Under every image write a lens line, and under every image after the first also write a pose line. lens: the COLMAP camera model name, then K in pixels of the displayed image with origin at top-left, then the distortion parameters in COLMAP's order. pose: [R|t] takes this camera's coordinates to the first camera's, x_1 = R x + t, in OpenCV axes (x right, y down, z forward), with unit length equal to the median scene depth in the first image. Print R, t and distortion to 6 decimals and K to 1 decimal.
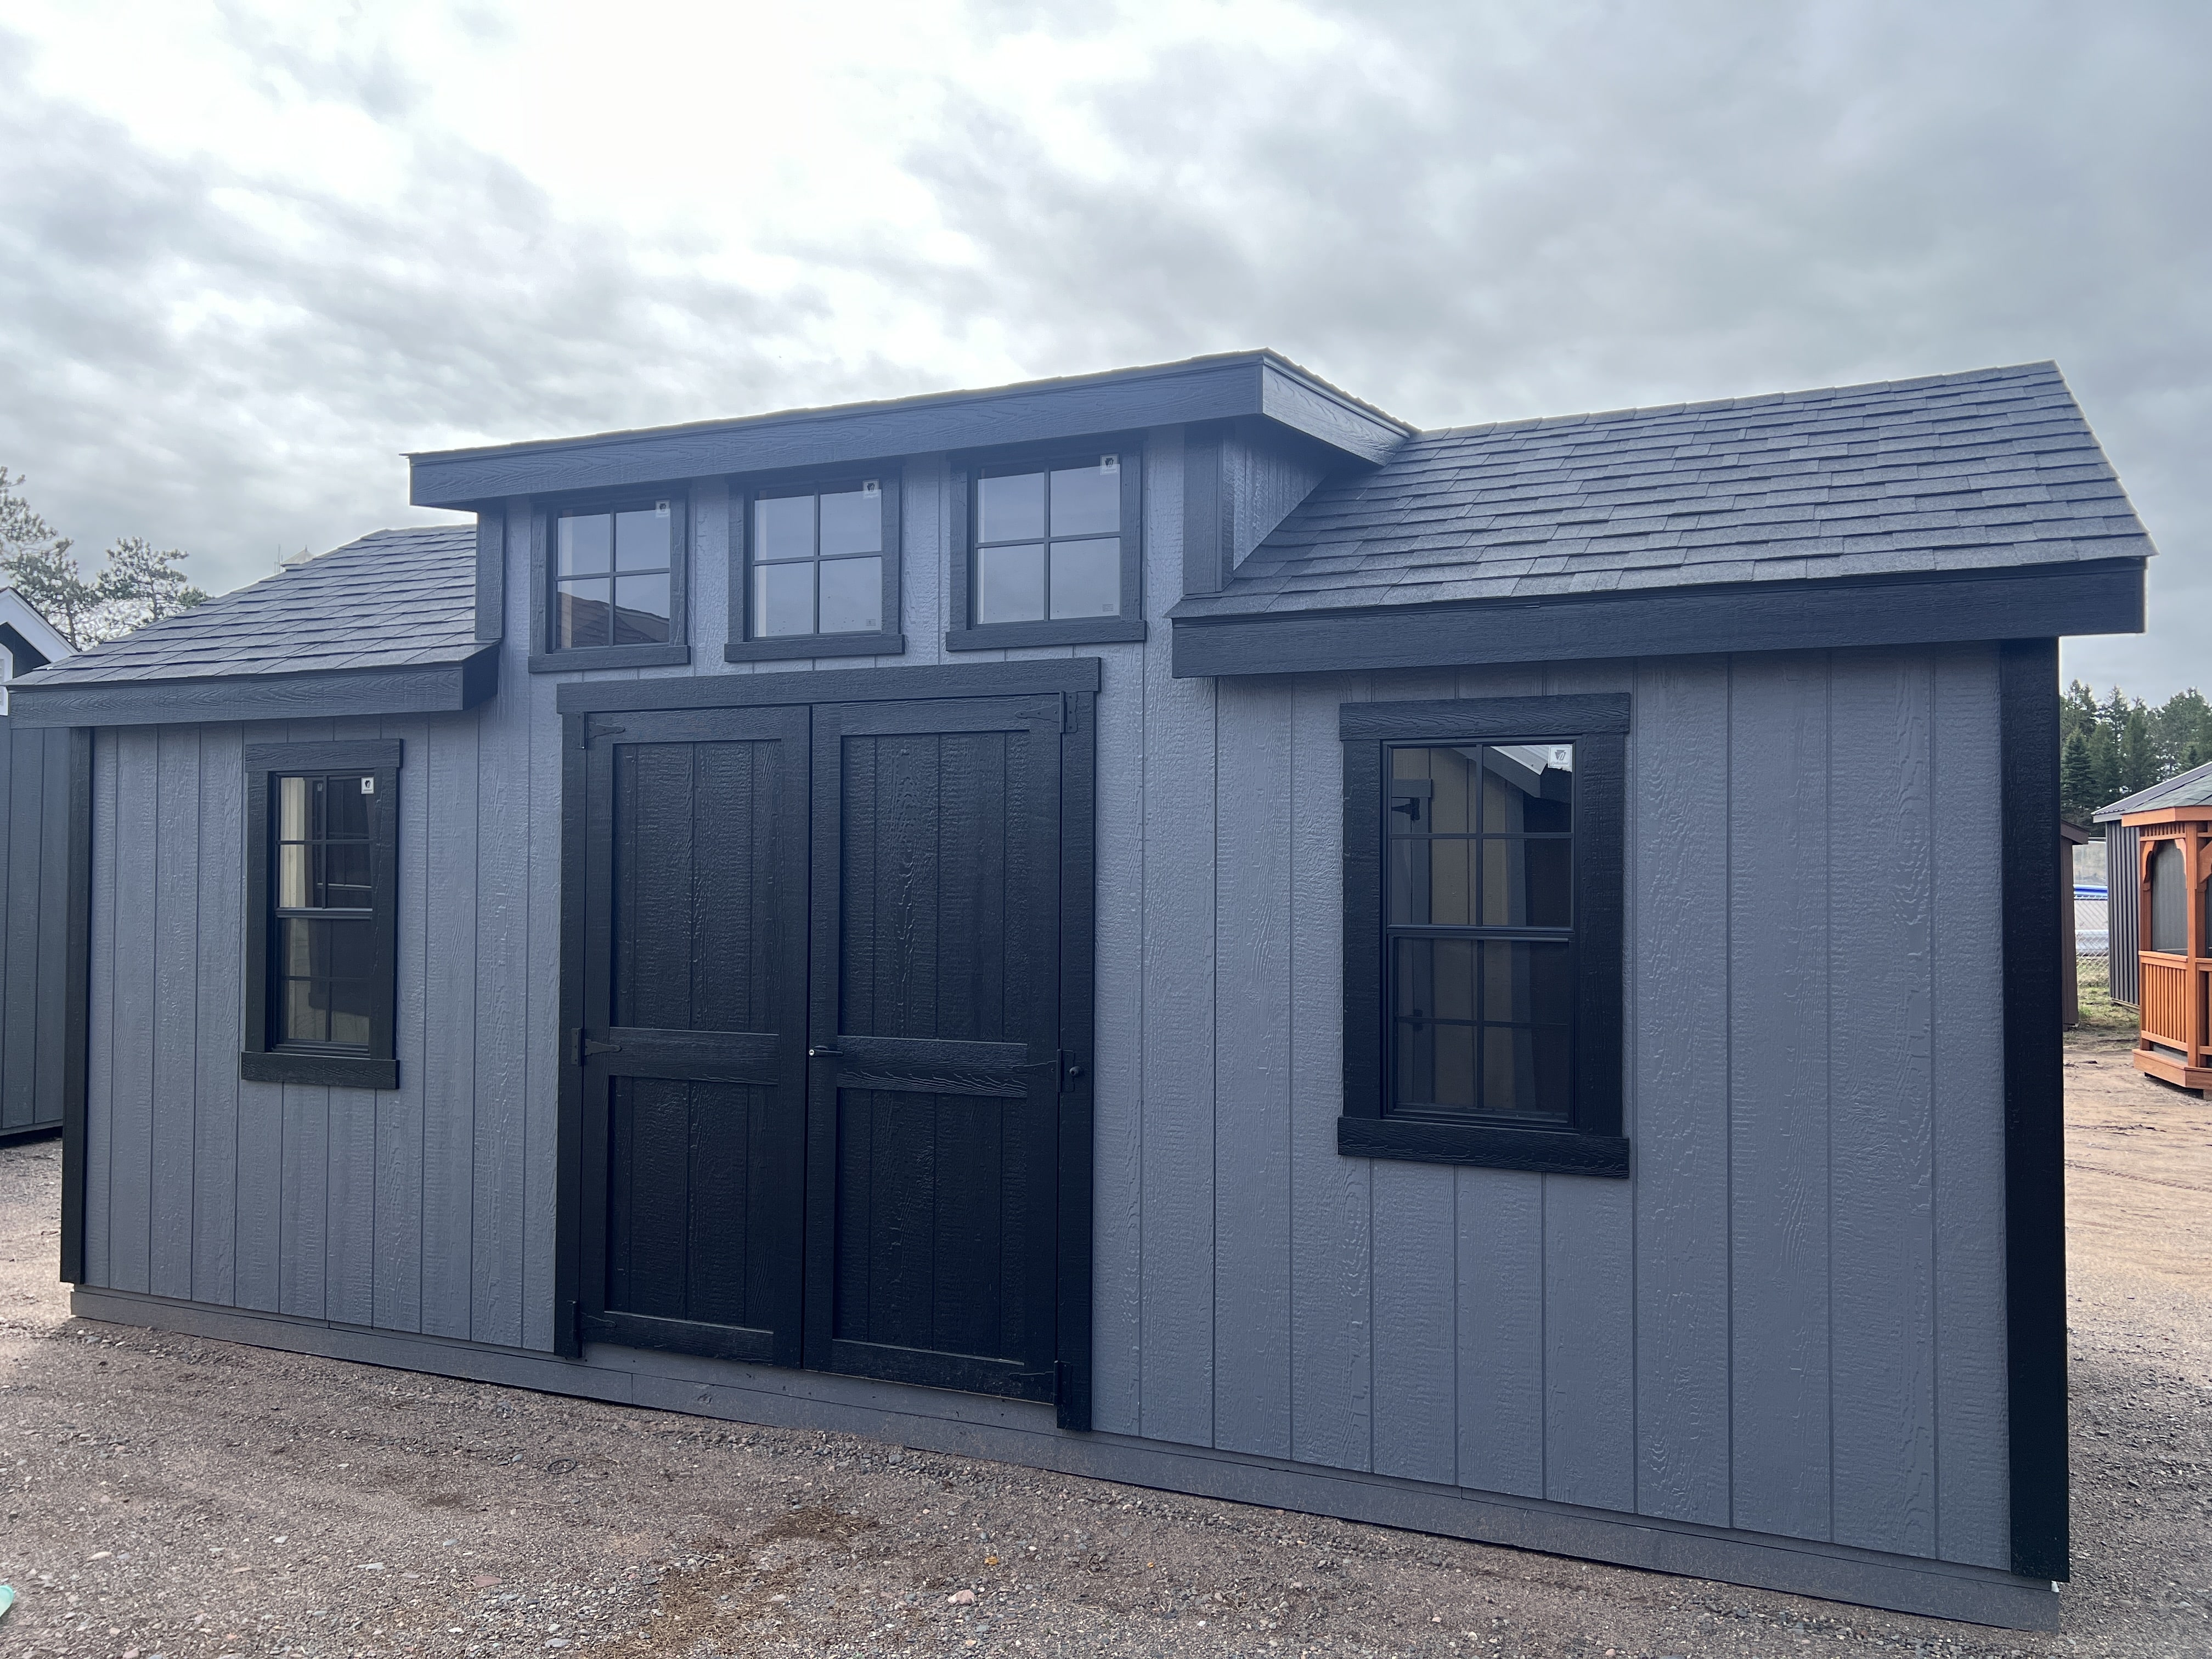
lens RADIAL K [[1669.3, 0, 1117.1], [0, 1669.3, 843.7], [0, 0, 1]] dist [0.054256, -0.052706]
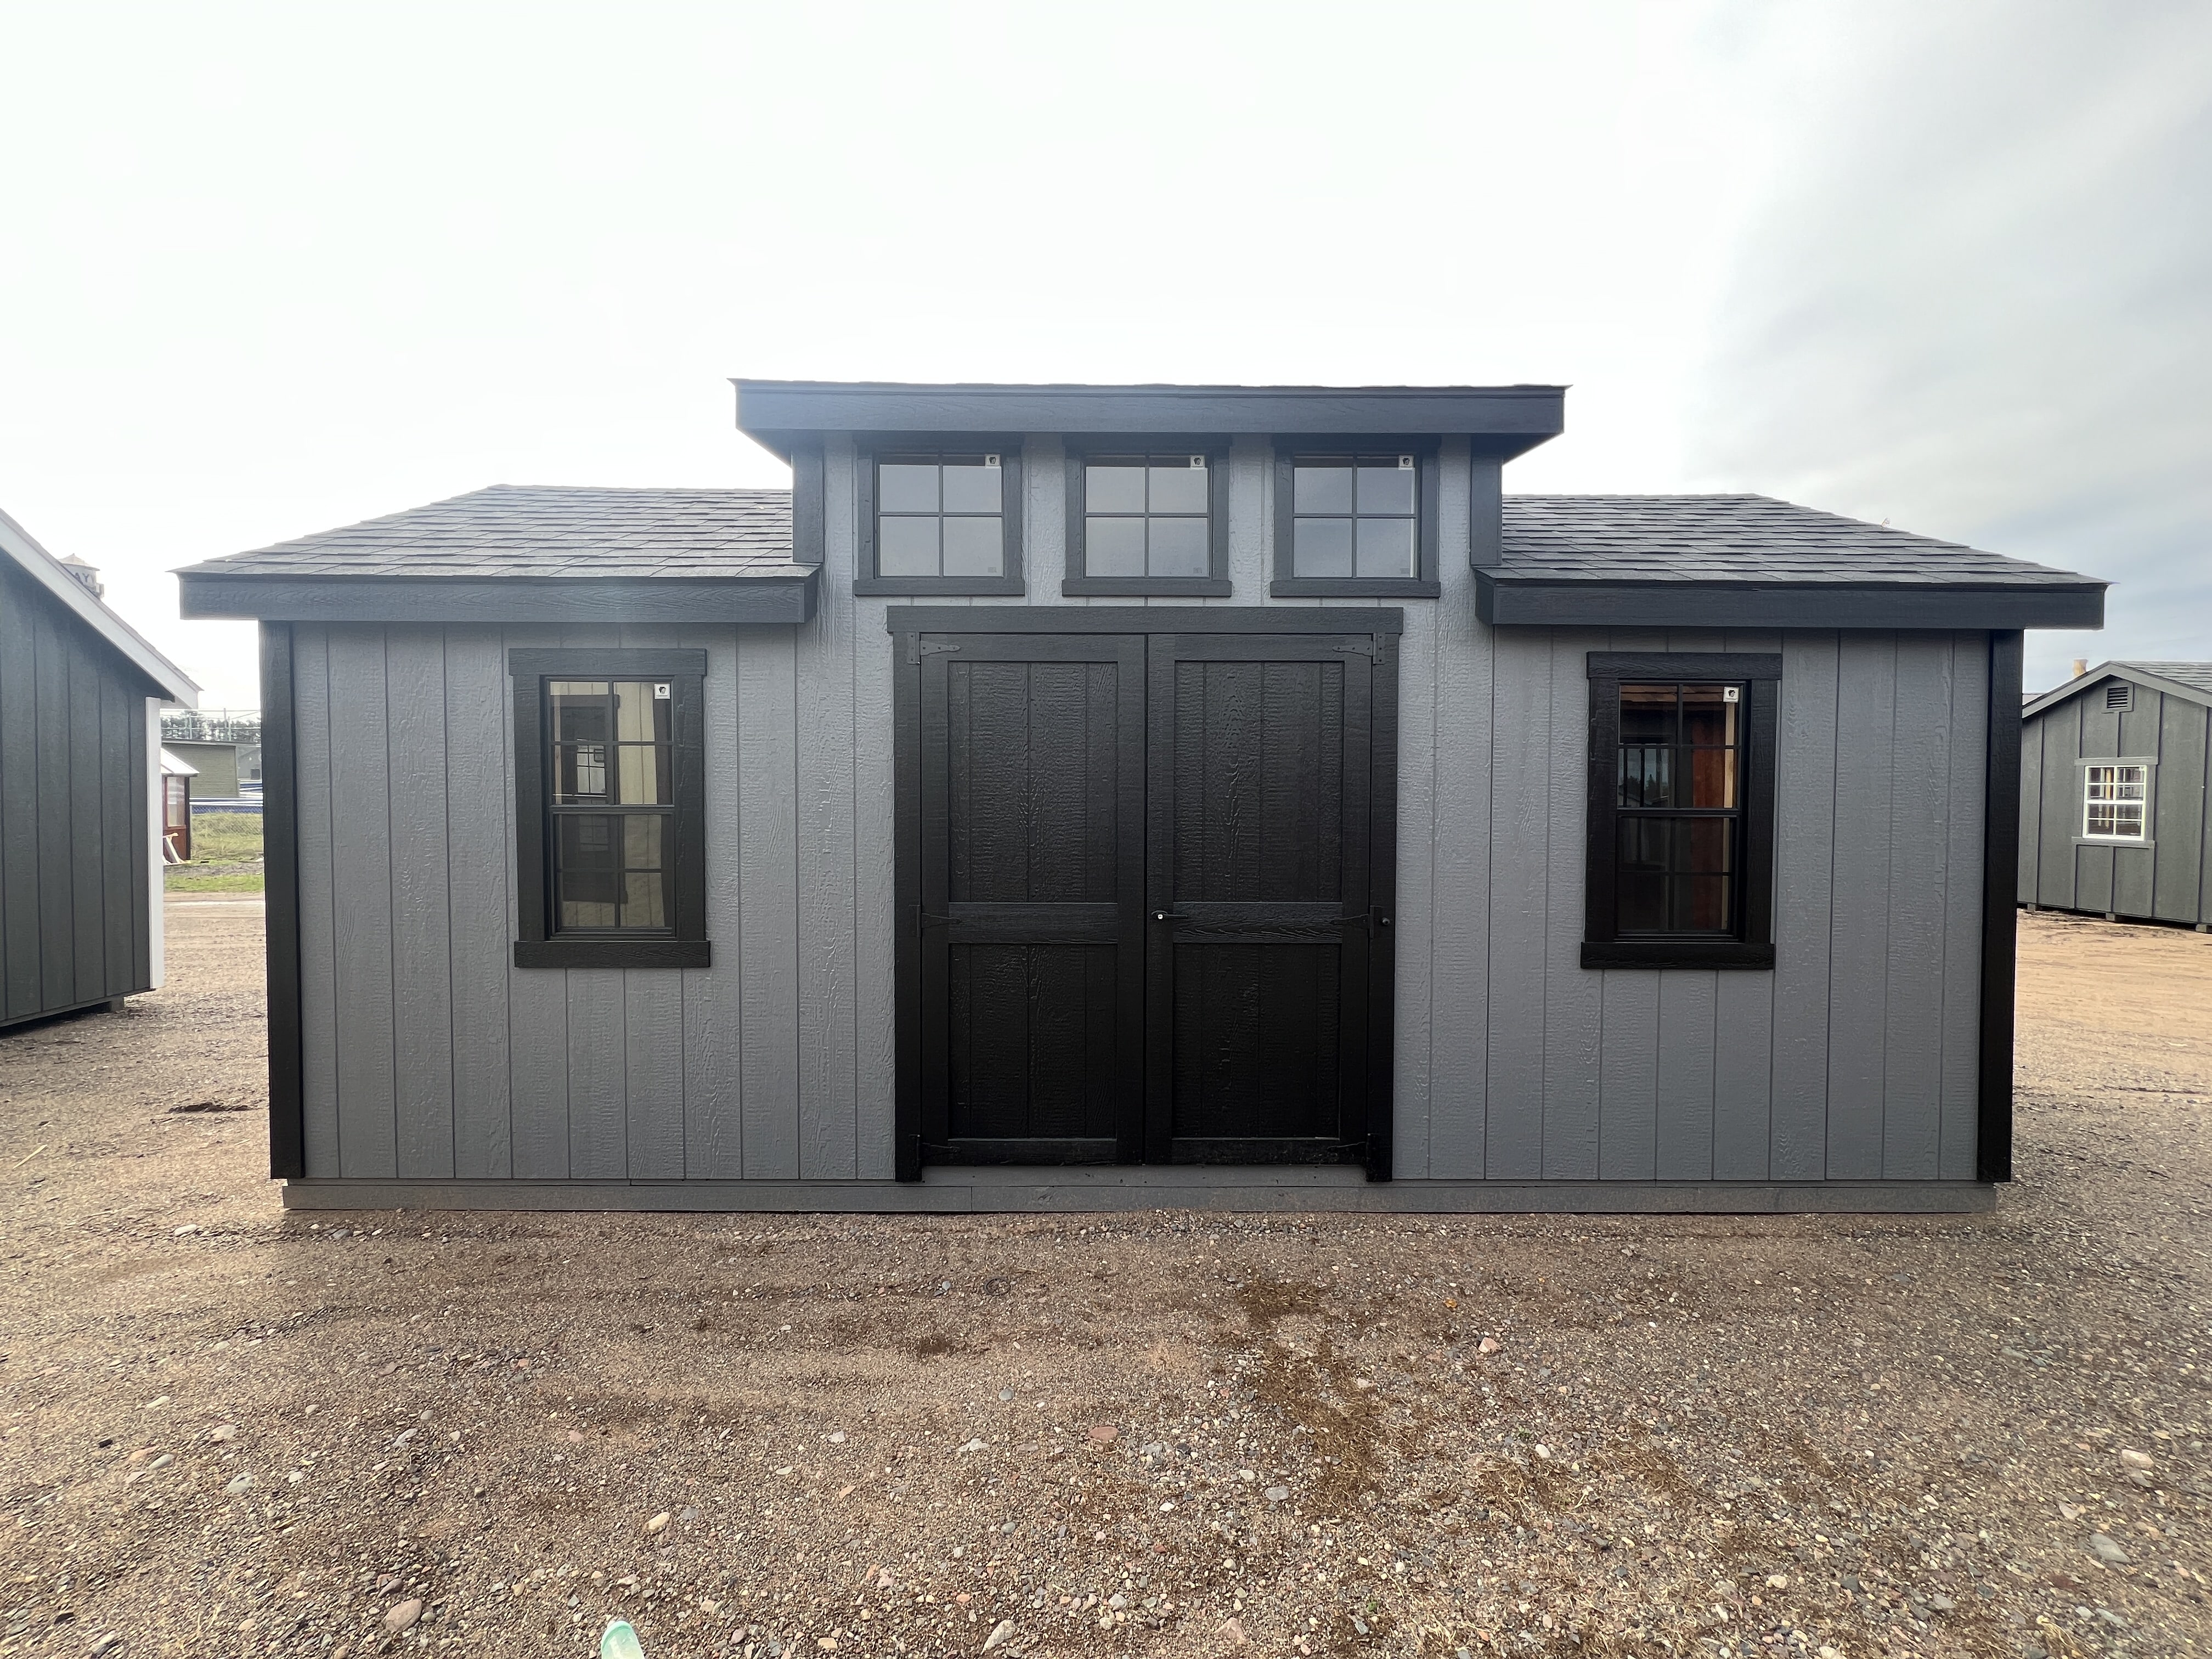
lens RADIAL K [[887.1, 0, 1095.3], [0, 887.1, 822.5], [0, 0, 1]] dist [0.001956, -0.000269]
pose [[0.916648, -0.015838, 0.399382, -0.492873], [-0.005586, 0.998609, 0.052422, 0.021166], [-0.399657, -0.050284, 0.915284, 0.425940]]
